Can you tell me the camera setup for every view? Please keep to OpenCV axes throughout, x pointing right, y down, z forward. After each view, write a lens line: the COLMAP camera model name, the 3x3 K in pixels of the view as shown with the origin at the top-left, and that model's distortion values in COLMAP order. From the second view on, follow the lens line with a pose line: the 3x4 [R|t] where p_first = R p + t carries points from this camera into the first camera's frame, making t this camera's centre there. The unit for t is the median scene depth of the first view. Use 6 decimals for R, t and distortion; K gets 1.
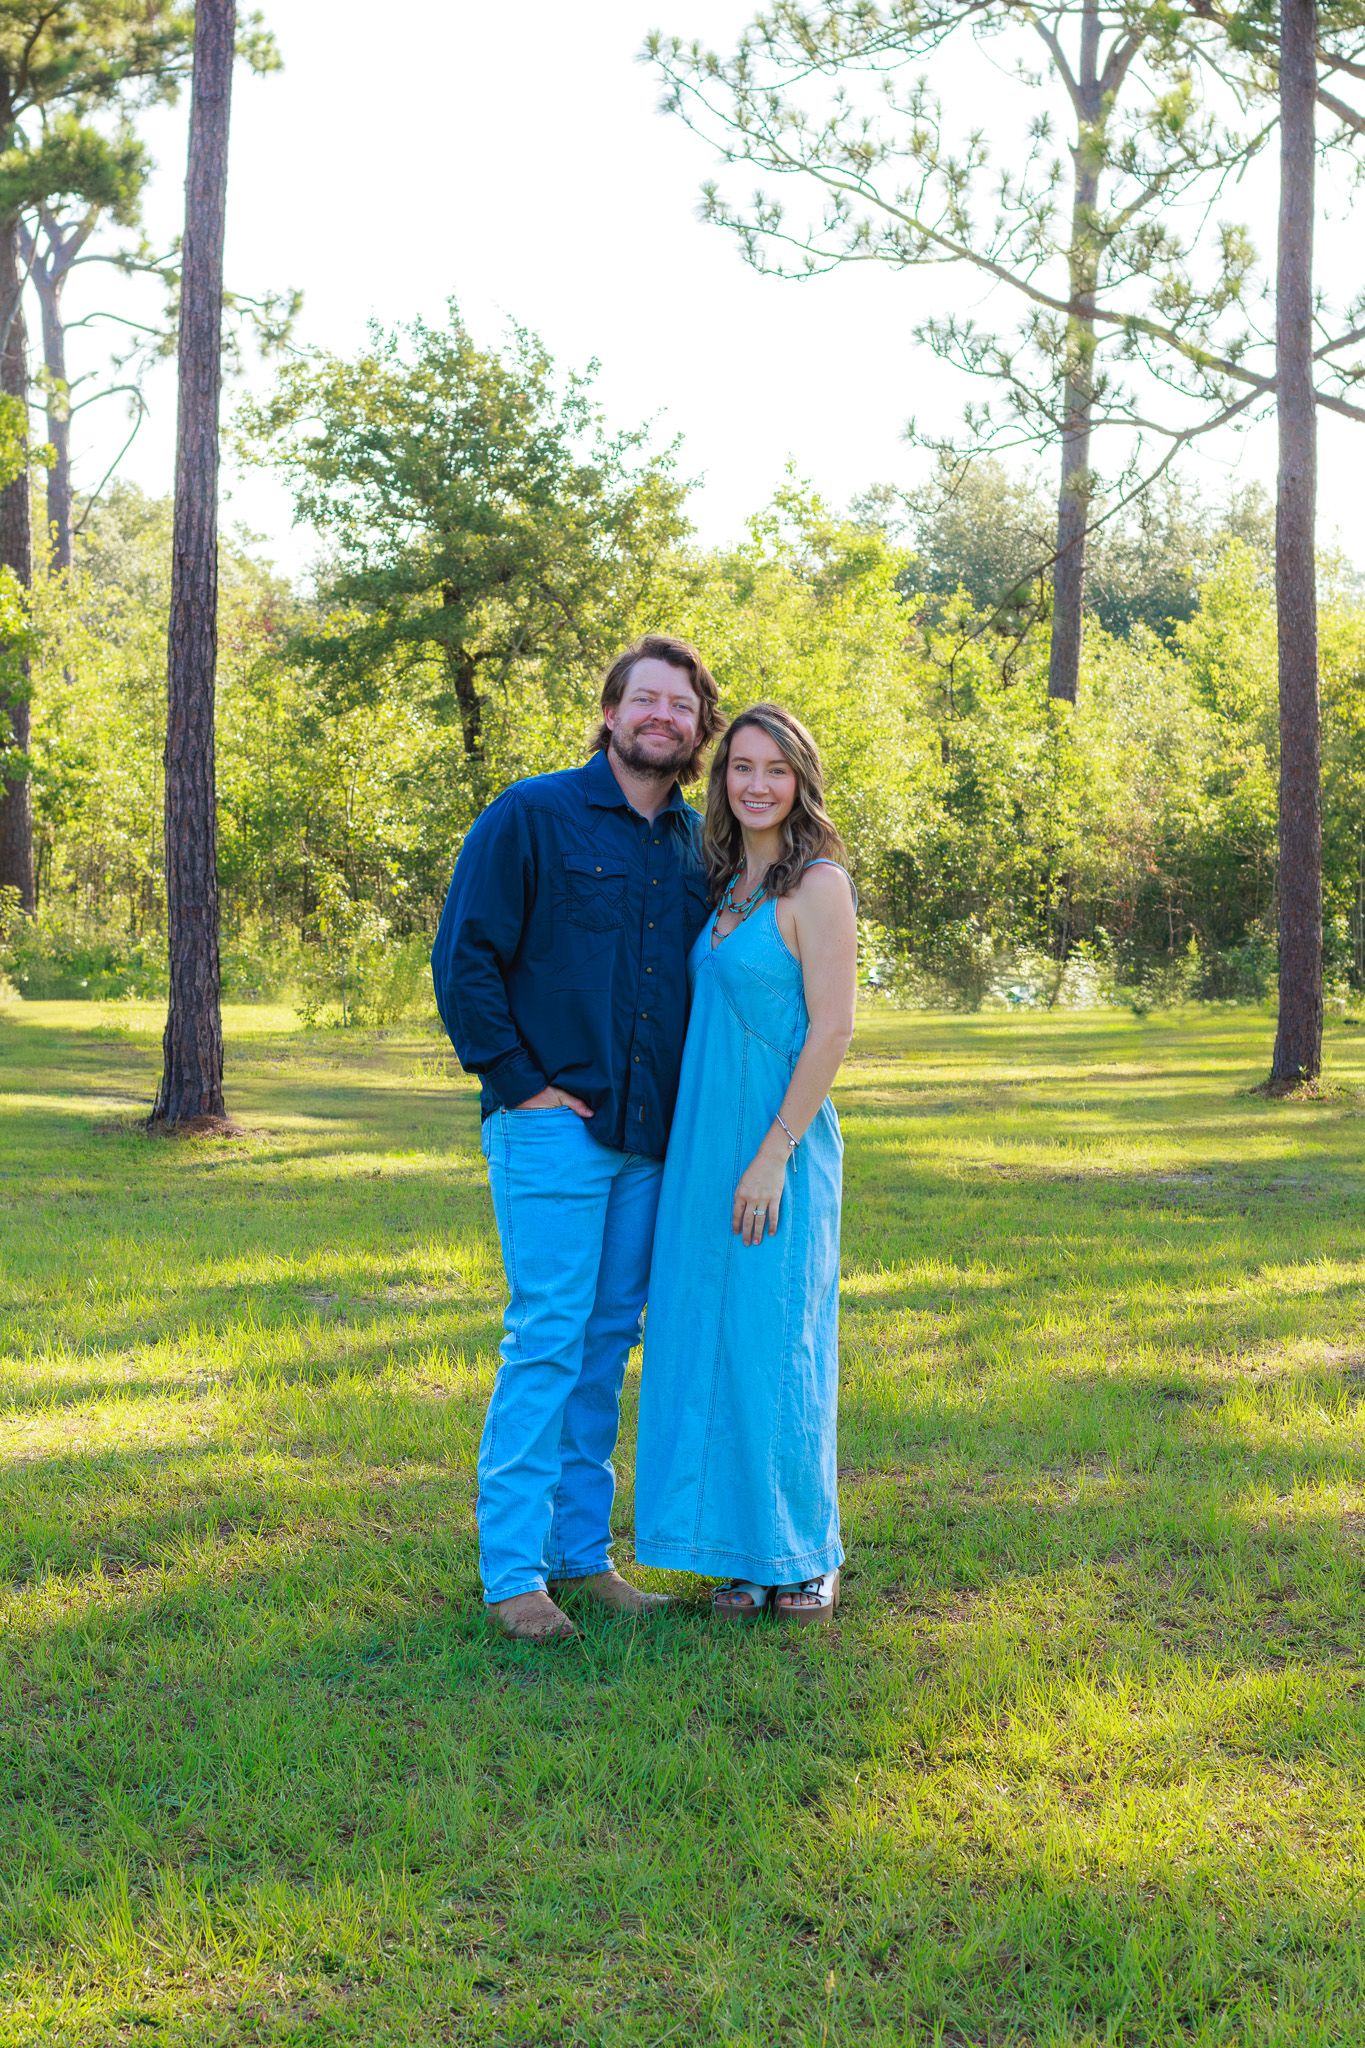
lens RADIAL K [[4744.3, 0, 725.3], [0, 4744.3, 1024.3], [0, 0, 1]] dist [0.022544, -0.056667]
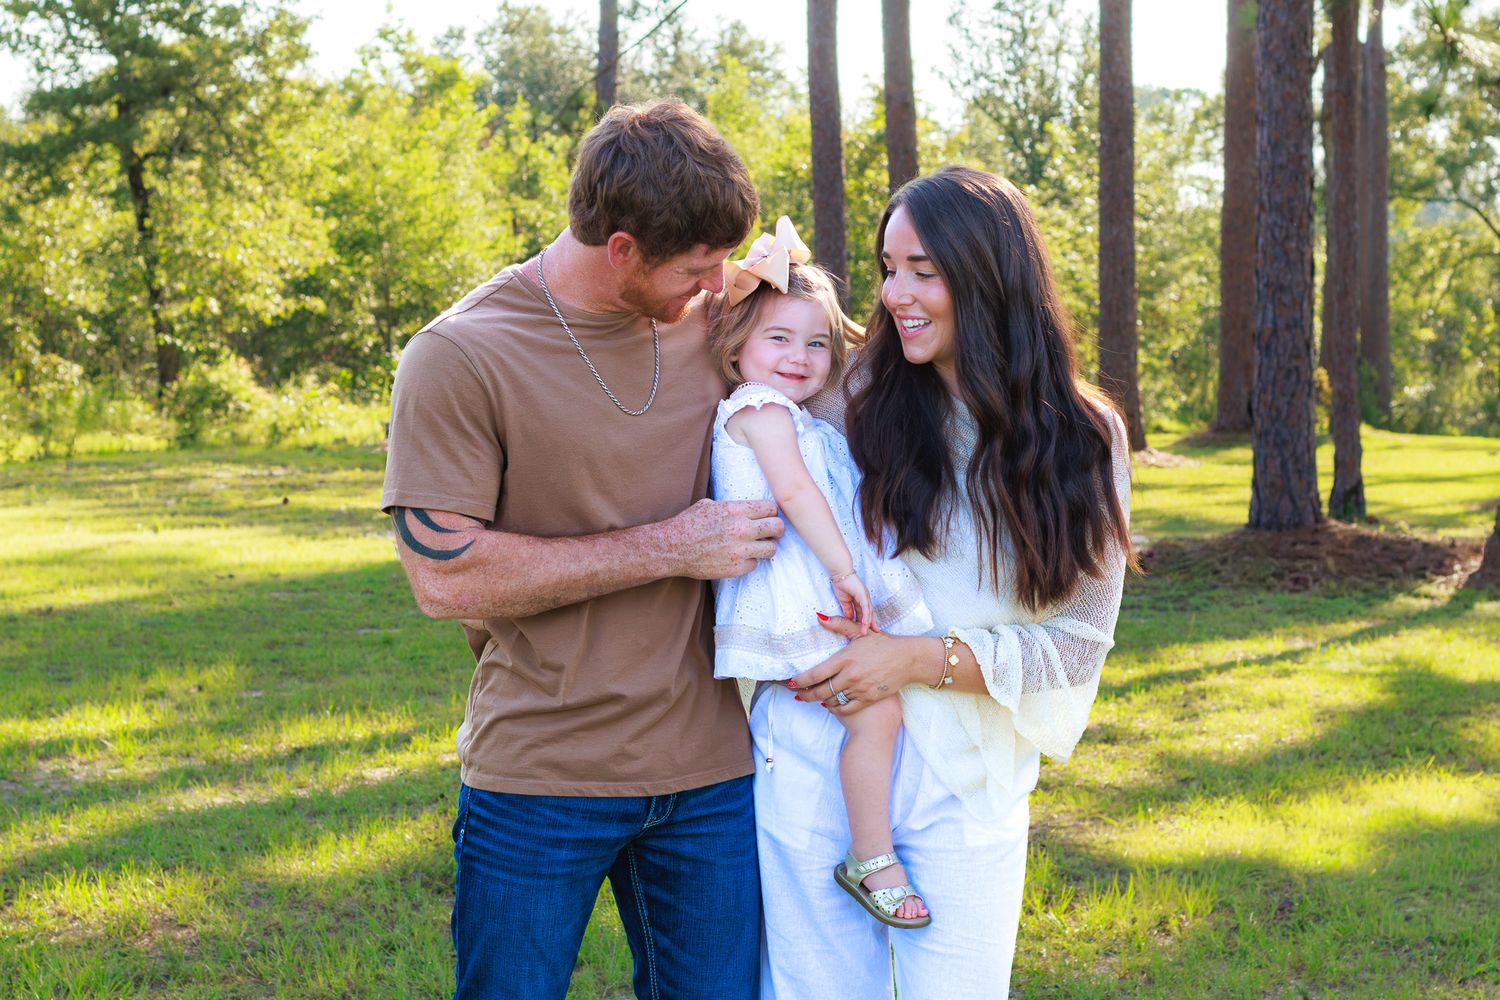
lens RADIAL K [[3453.1, 0, 751.6], [0, 3453.1, 500.9], [0, 0, 1]] dist [0.000563, 0.034621]
pose [[0.992864, -0.027113, 0.116131, -0.001498], [0.024621, 0.999436, 0.022842, -0.003018], [-0.116685, -0.019819, 0.992971, 0.068627]]
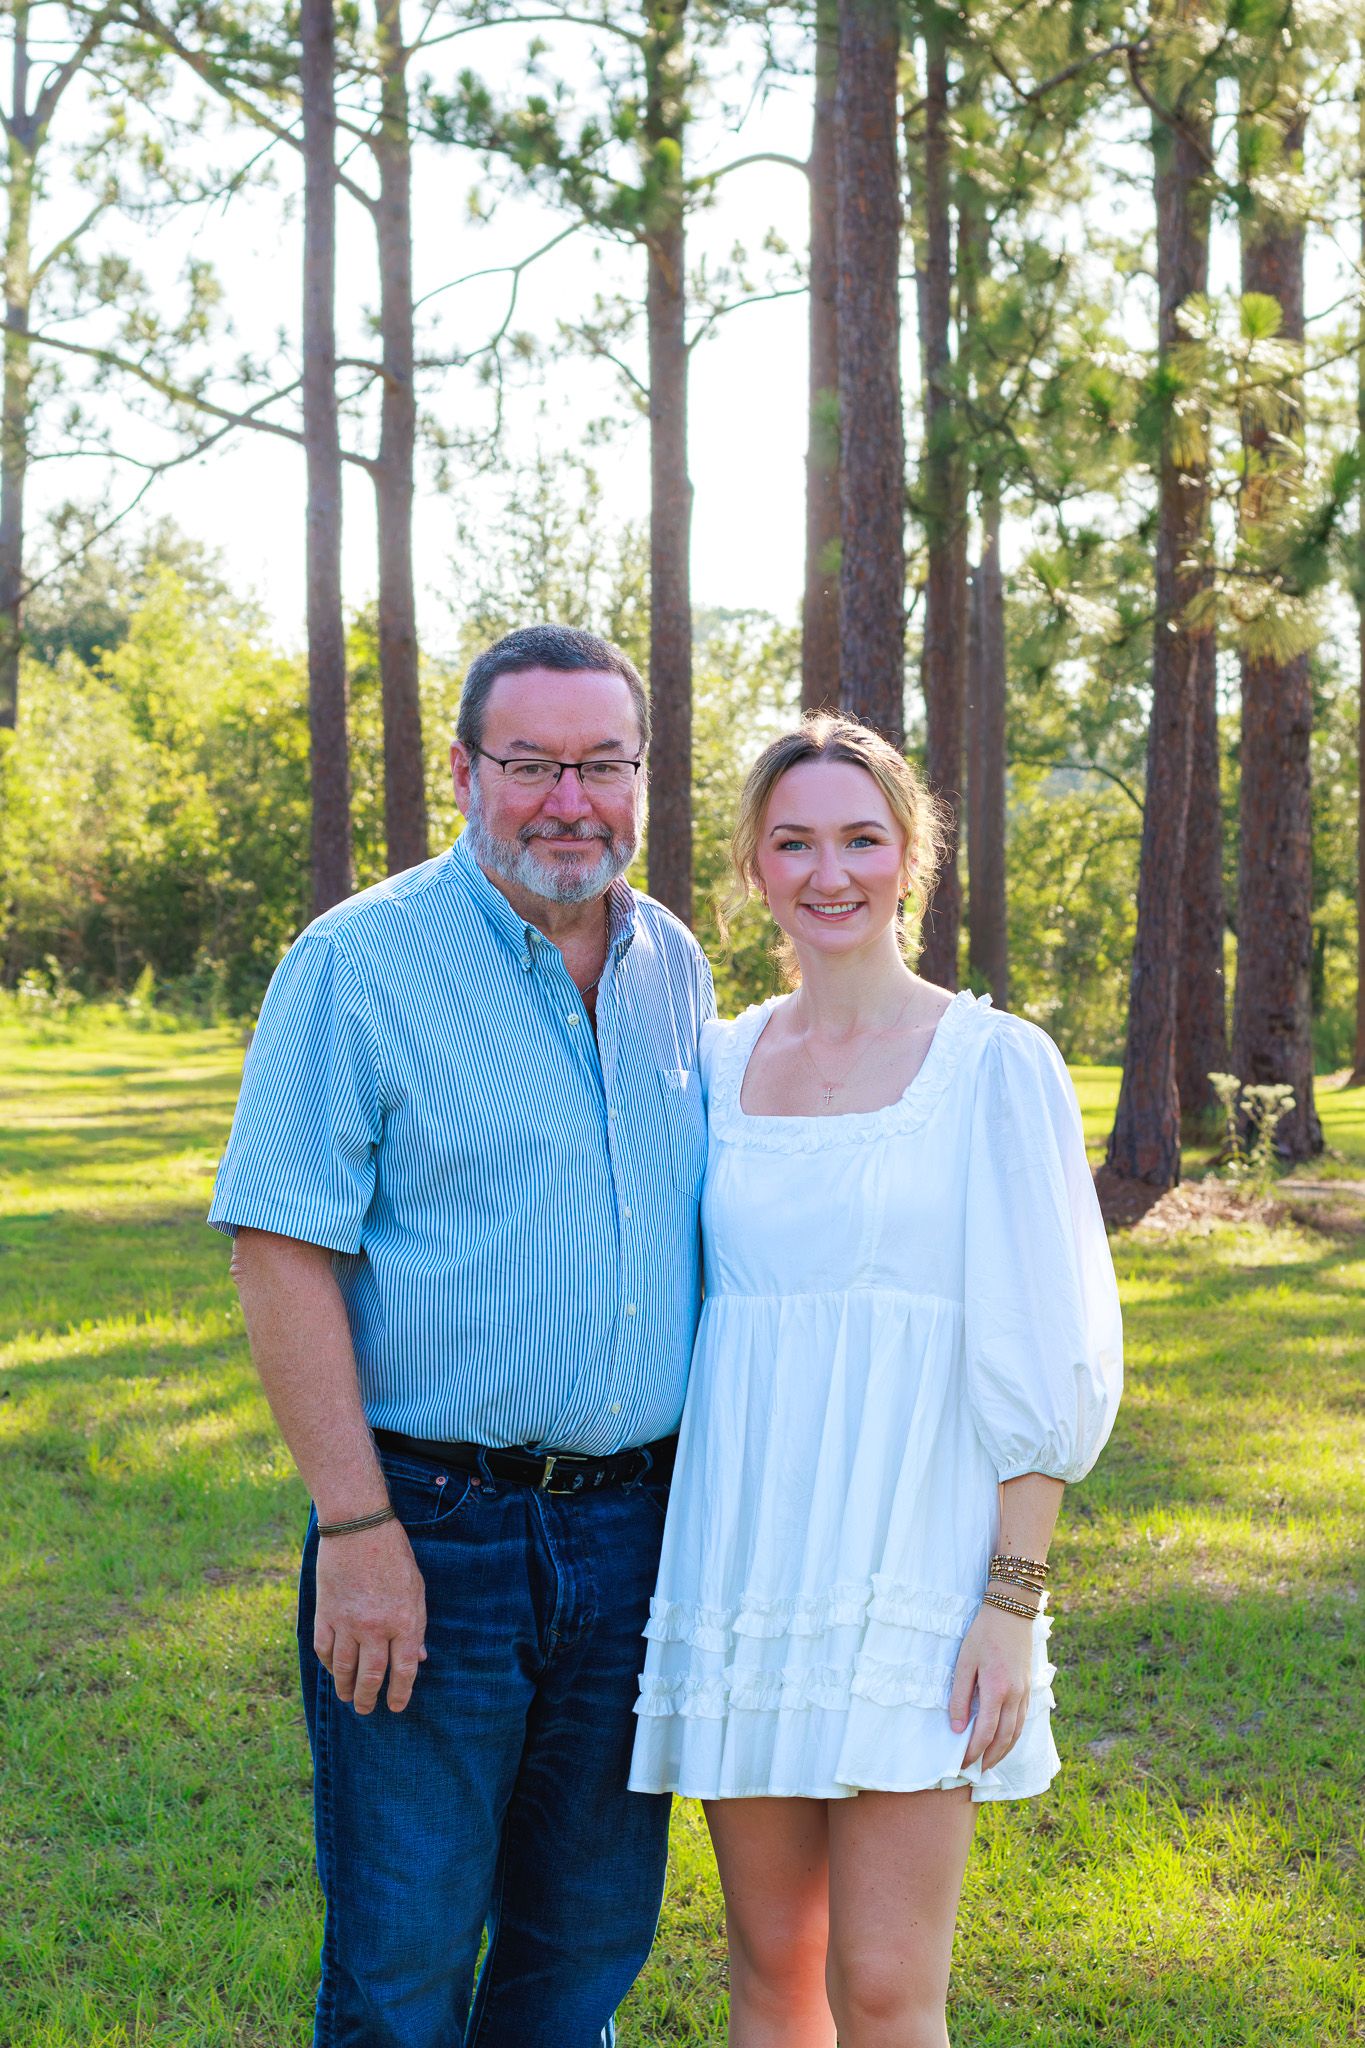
lens RADIAL K [[4642.7, 0, 678.1], [0, 4642.7, 1029.3], [0, 0, 1]] dist [0.015999, -0.099843]
pose [[0.974131, -0.013844, 0.225560, -0.015737], [0.014620, 0.999892, -0.001770, -0.001636], [-0.225511, 0.005022, 0.974228, 0.015207]]
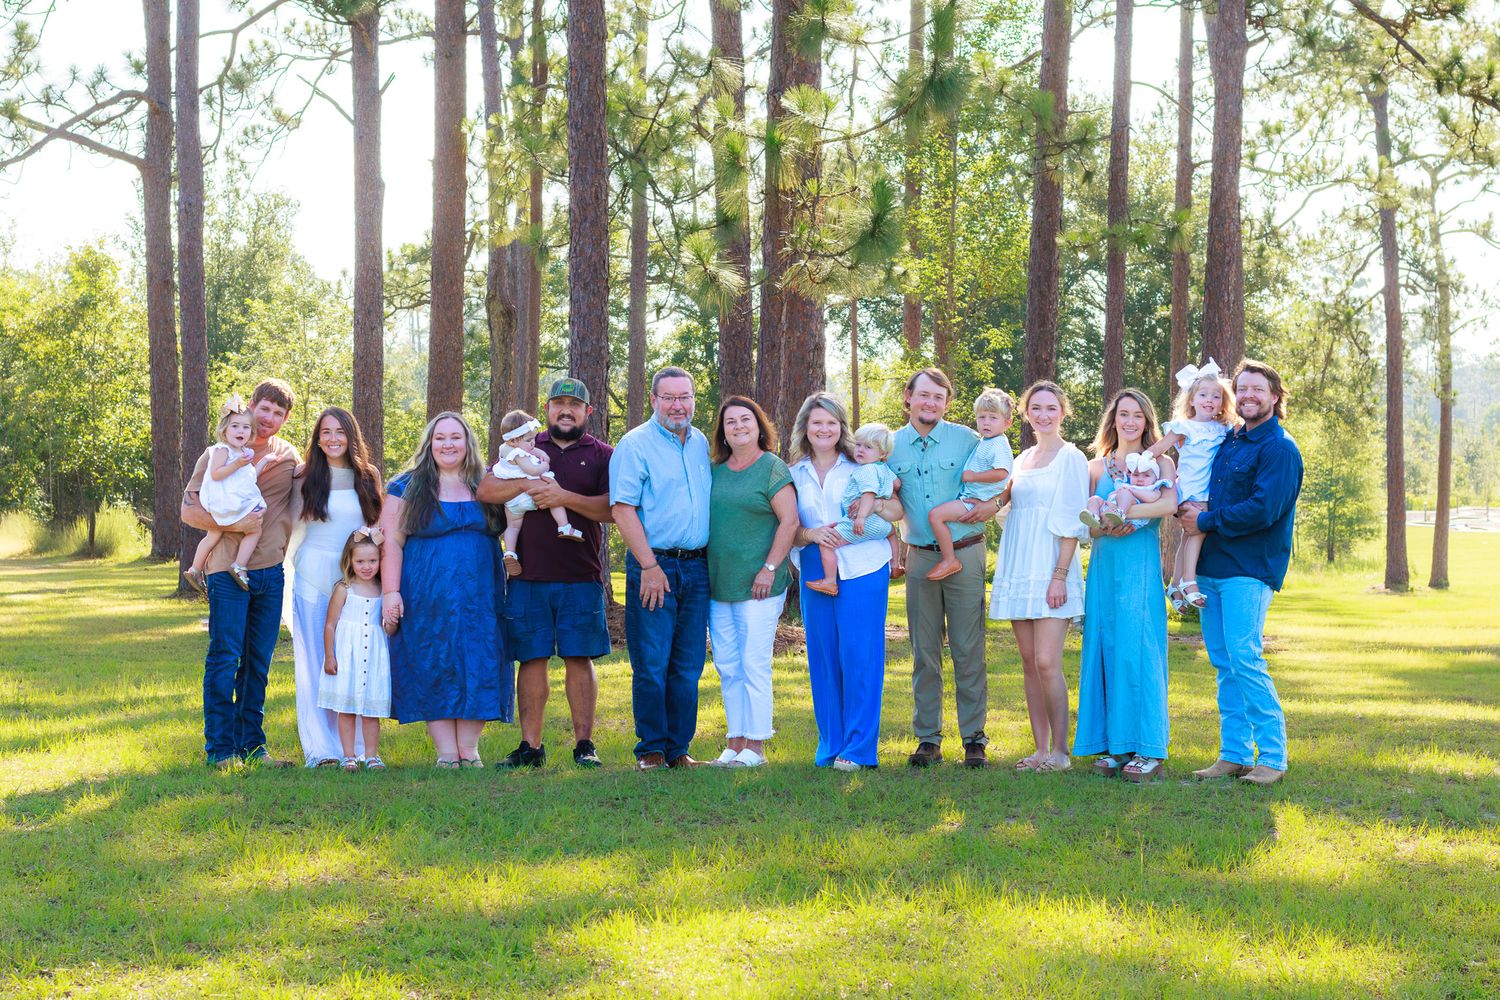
lens RADIAL K [[3342.7, 0, 748.1], [0, 3342.7, 495.5], [0, 0, 1]] dist [0.031804, -0.296765]
pose [[0.926850, -0.011566, 0.375254, -0.065112], [0.019377, 0.999667, -0.017049, 0.001326], [-0.374932, 0.023073, 0.926765, -0.042309]]
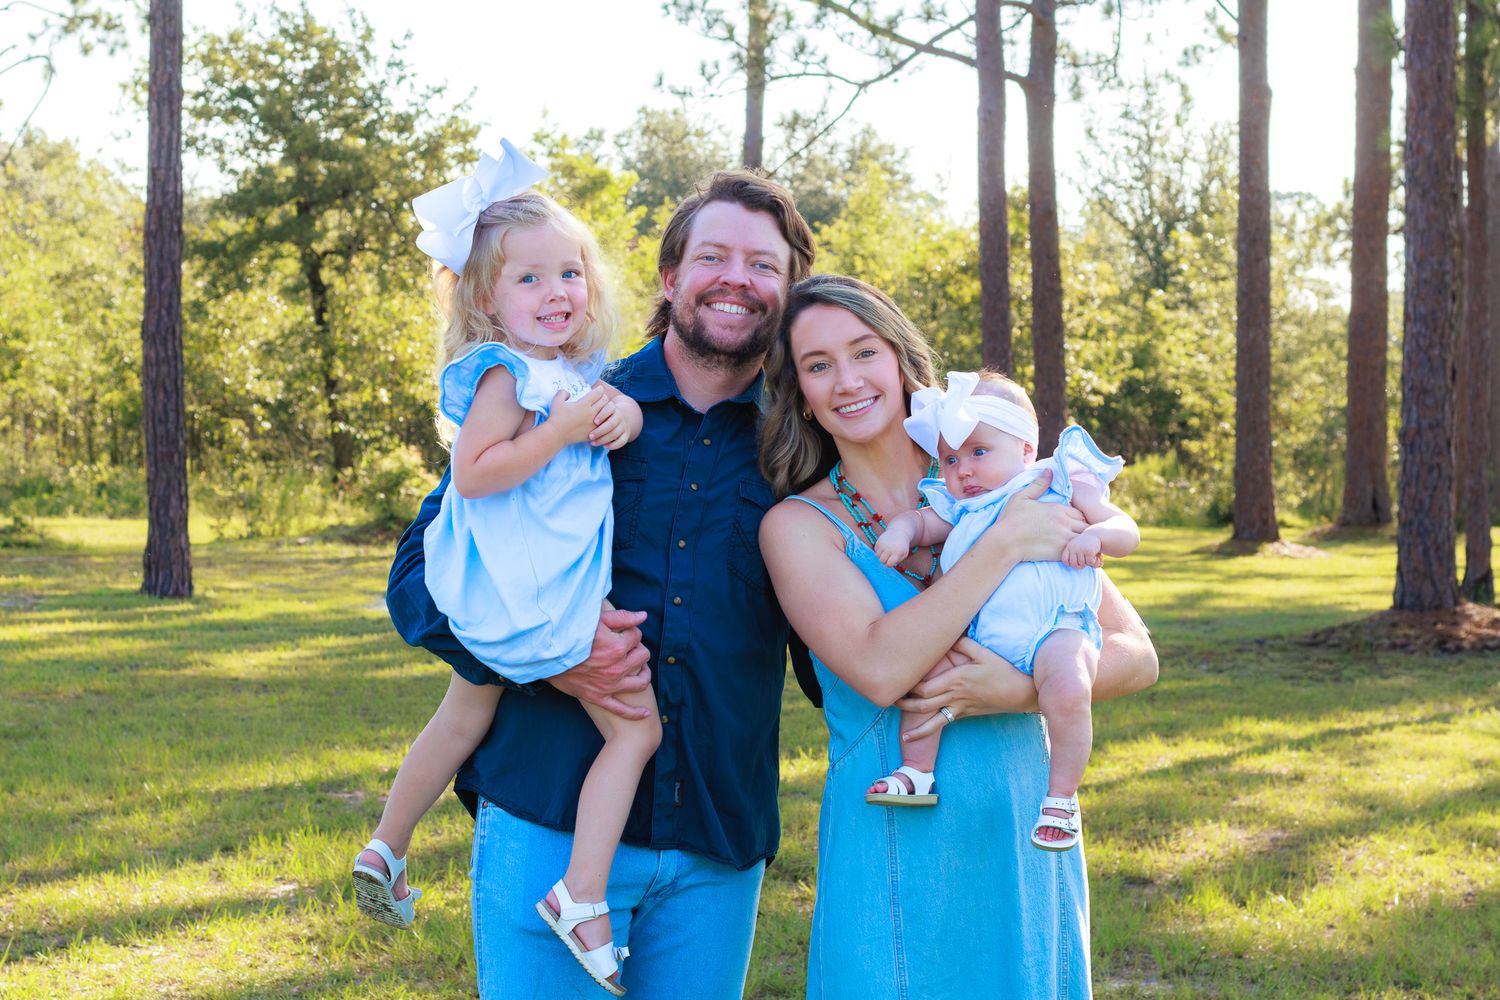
lens RADIAL K [[3400.4, 0, 753.0], [0, 3400.4, 500.9], [0, 0, 1]] dist [0.015999, -0.099843]
pose [[0.996343, -0.012529, 0.084517, -0.013474], [0.012954, 0.999906, -0.004479, -0.002417], [-0.084453, 0.005558, 0.996412, 0.039655]]
